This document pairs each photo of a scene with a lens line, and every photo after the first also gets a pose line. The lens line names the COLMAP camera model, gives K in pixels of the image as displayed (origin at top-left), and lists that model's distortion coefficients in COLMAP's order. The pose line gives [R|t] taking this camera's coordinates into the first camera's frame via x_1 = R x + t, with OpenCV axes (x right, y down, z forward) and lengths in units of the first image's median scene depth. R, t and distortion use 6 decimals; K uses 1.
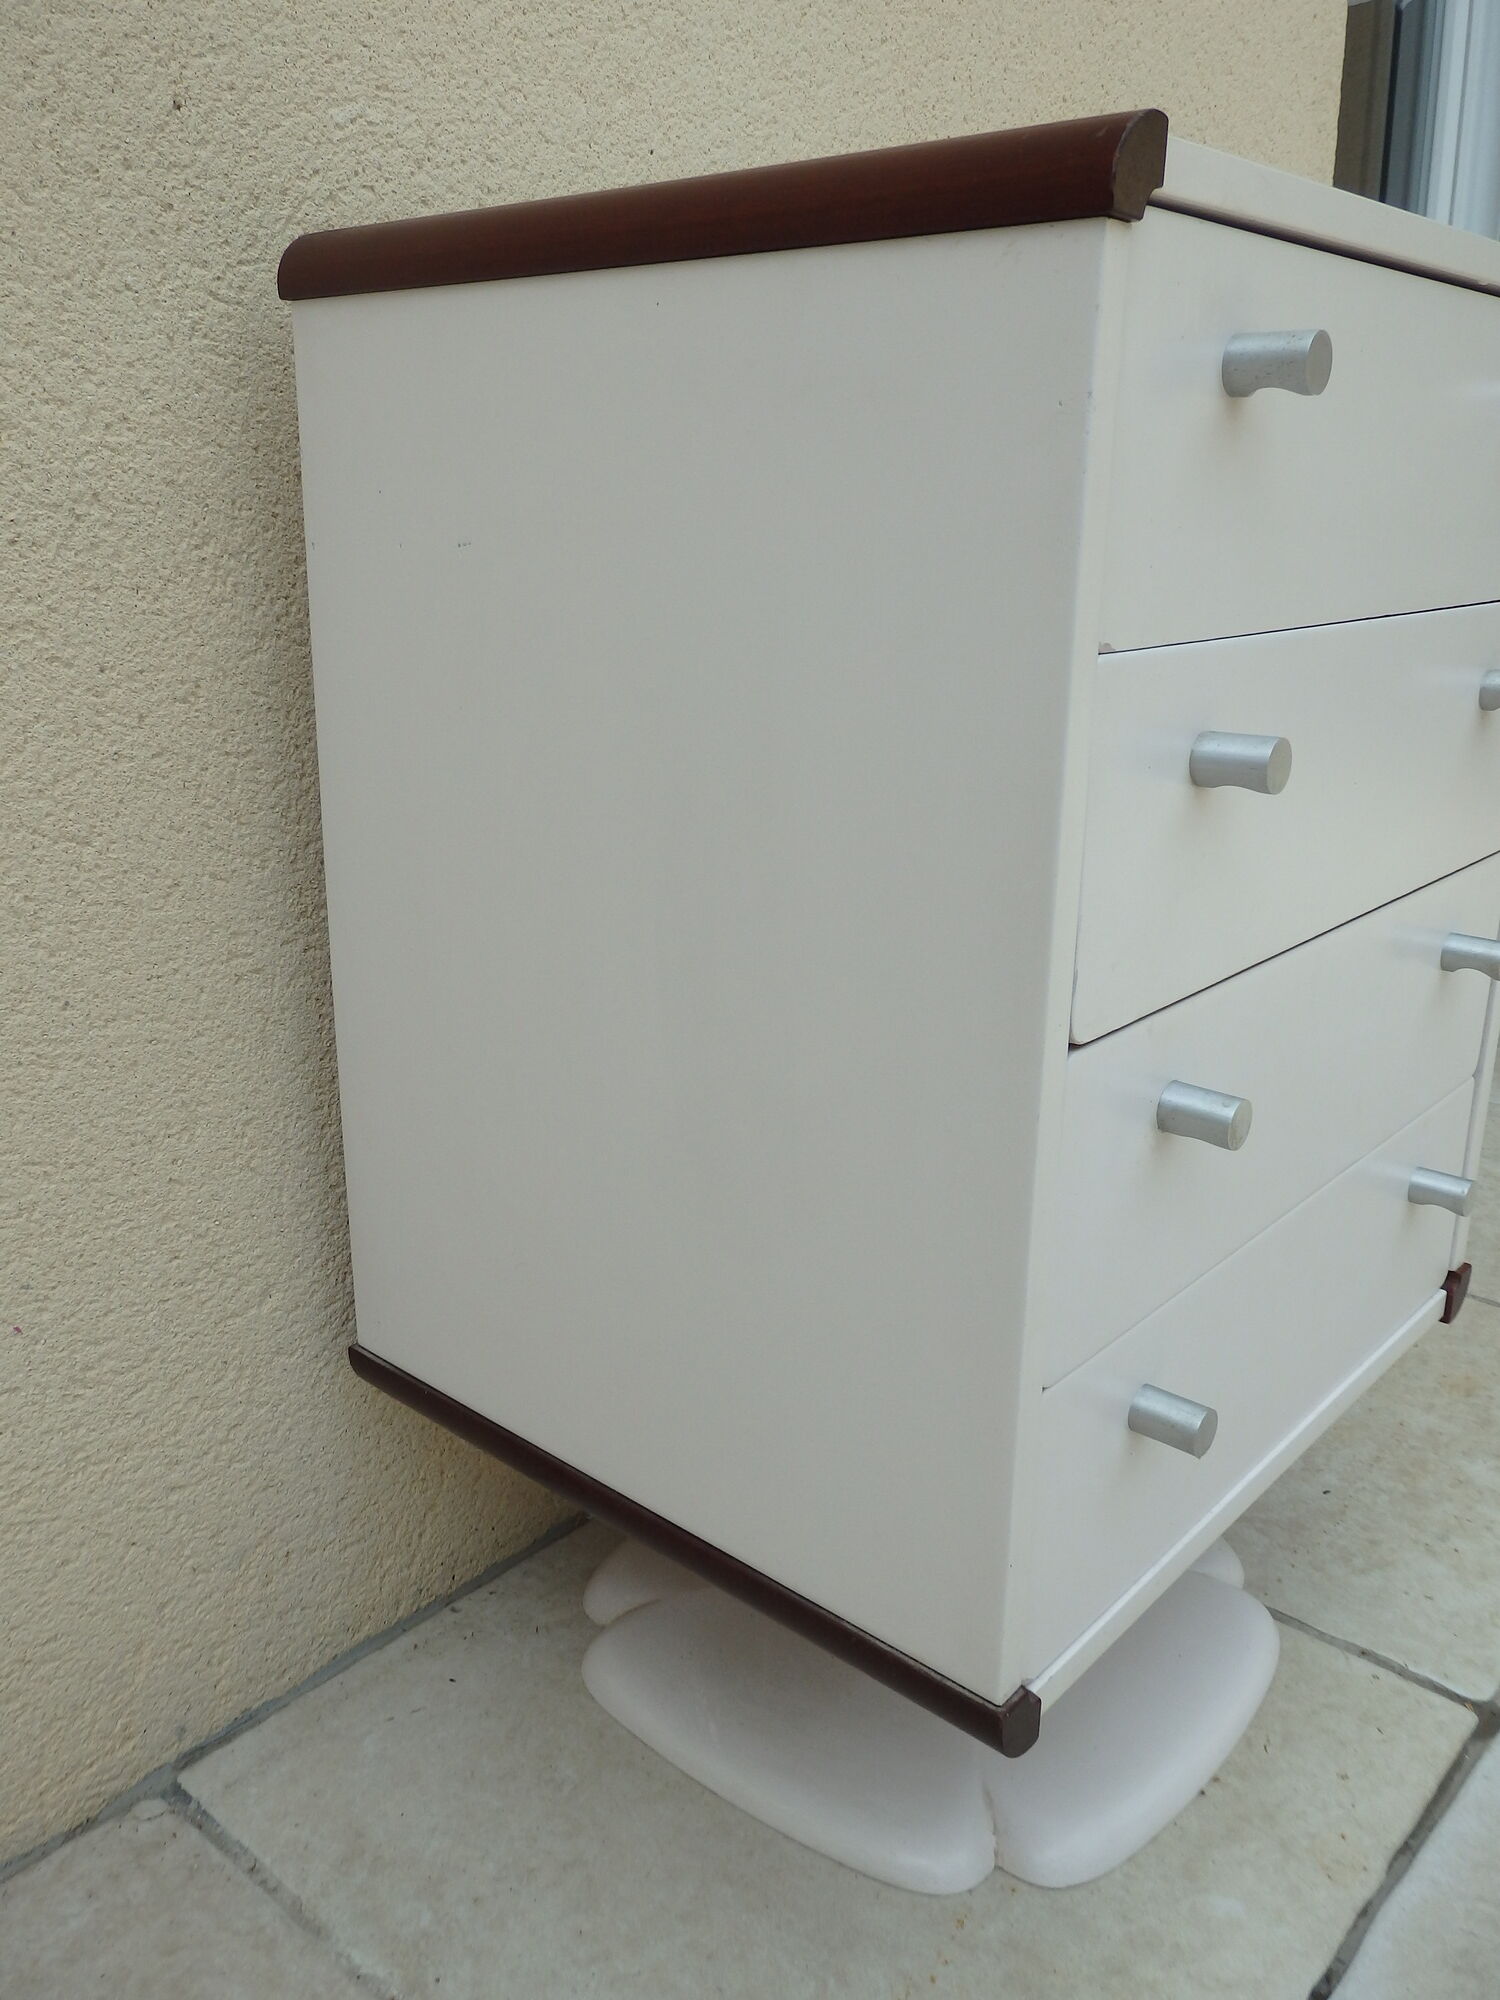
lens RADIAL K [[1630.7, 0, 751.2], [0, 1630.7, 986.7], [0, 0, 1]] dist [0.016226, -0.003557]
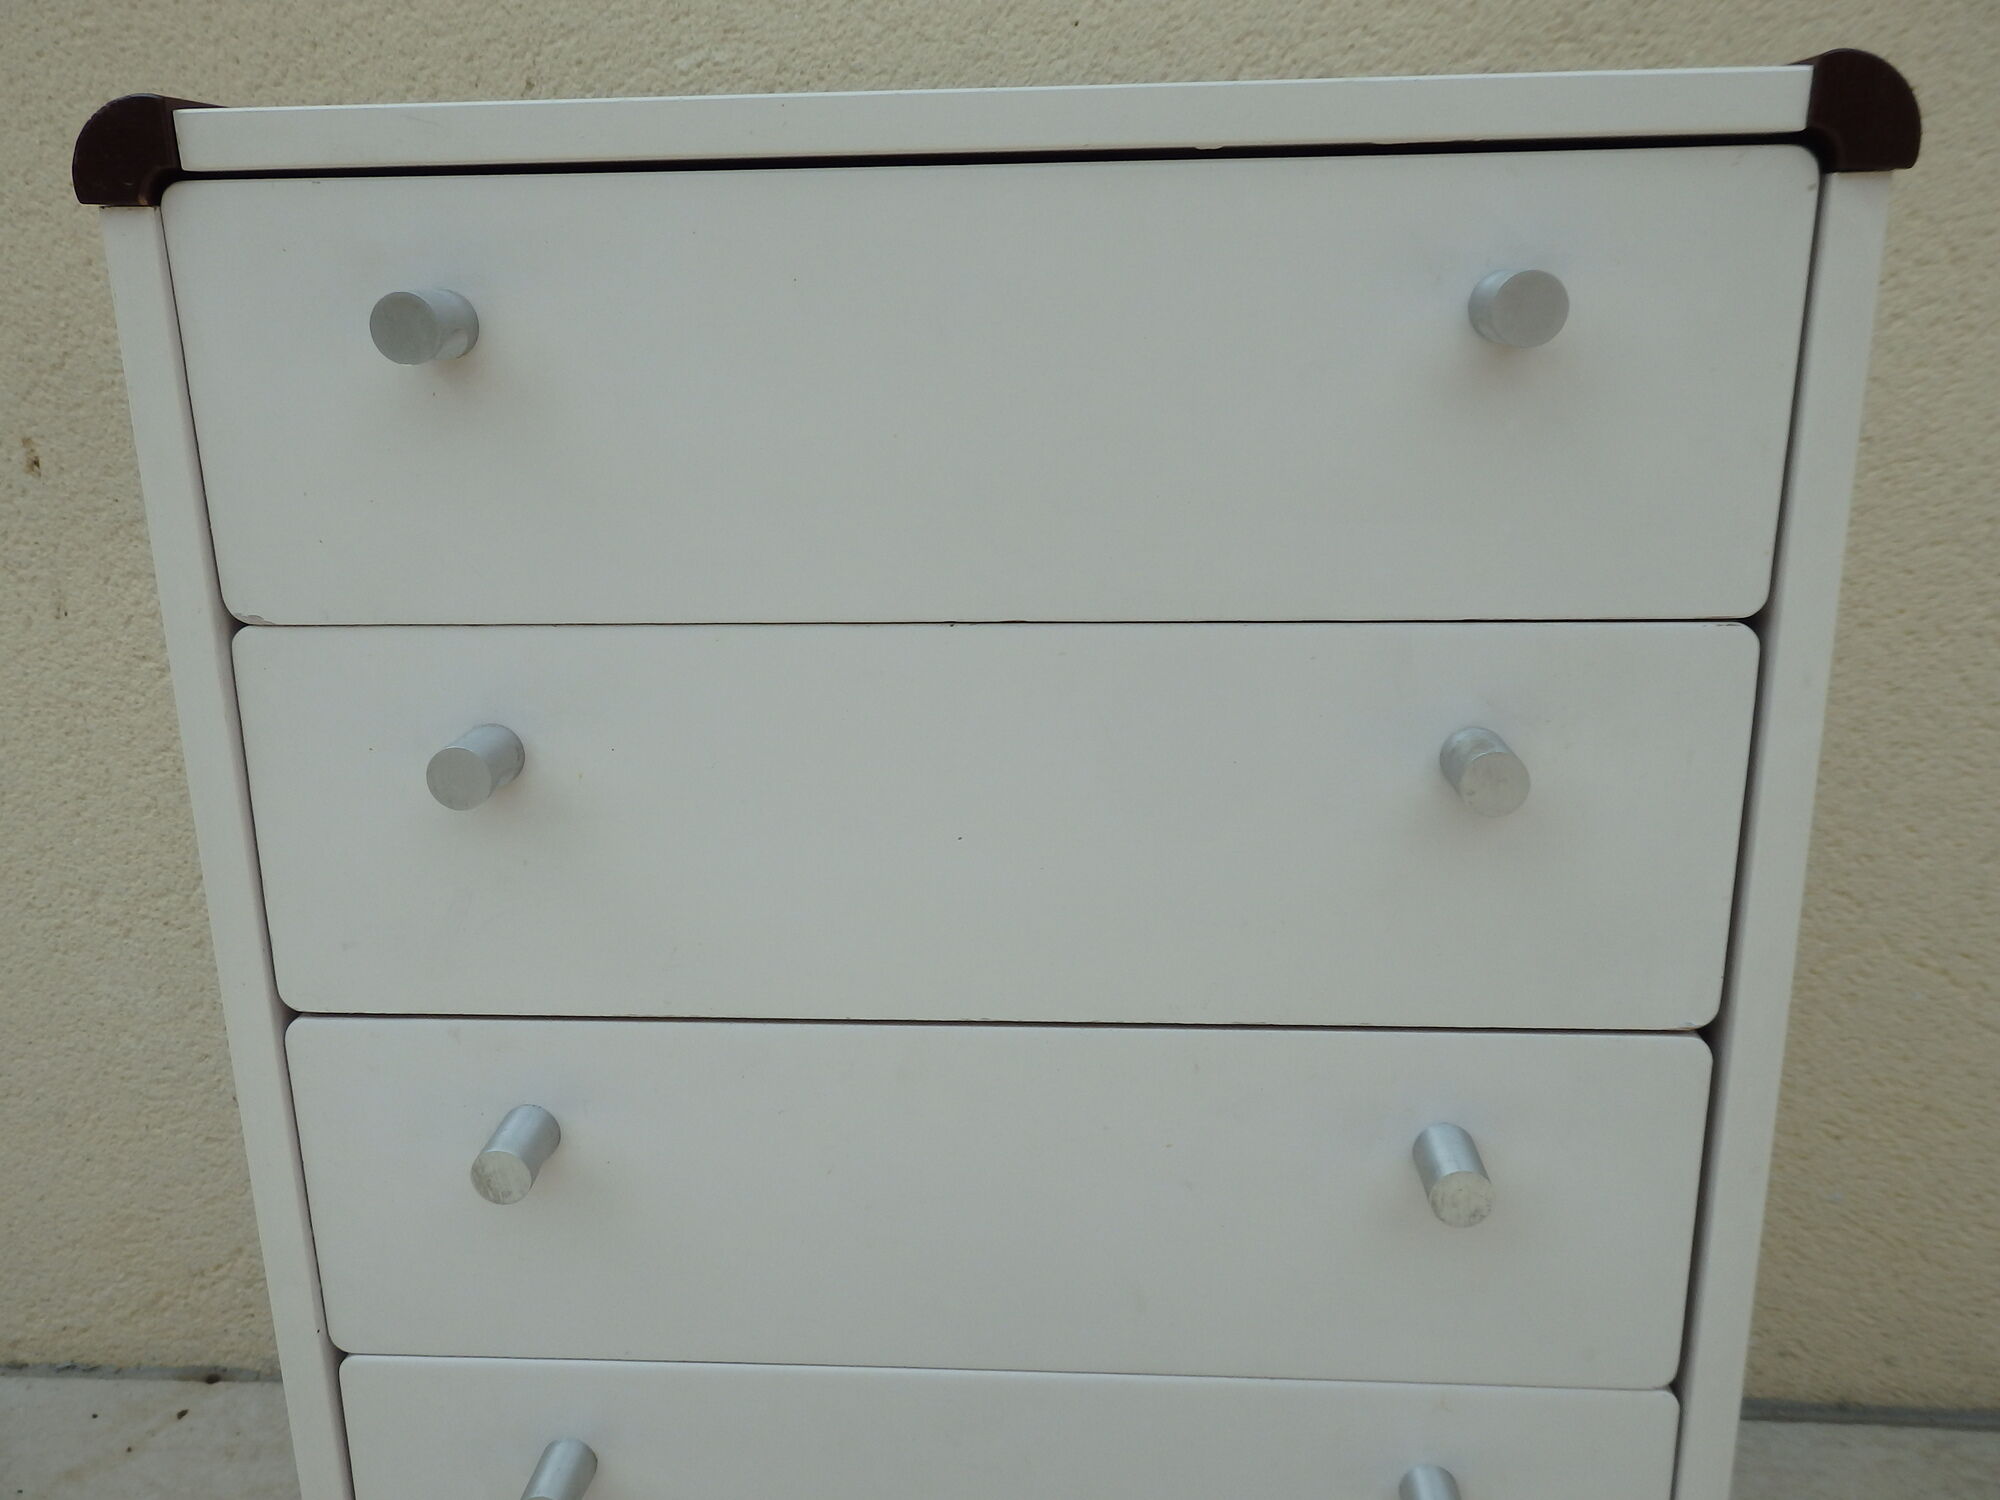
lens RADIAL K [[1630.7, 0, 996.5], [0, 1630.7, 743.0], [0, 0, 1]] dist [0.016226, -0.003557]
pose [[0.610152, 0.194342, -0.768079, 0.839525], [-0.208639, 0.974644, 0.080868, -0.205269], [0.764319, 0.110909, 0.635228, 0.488801]]
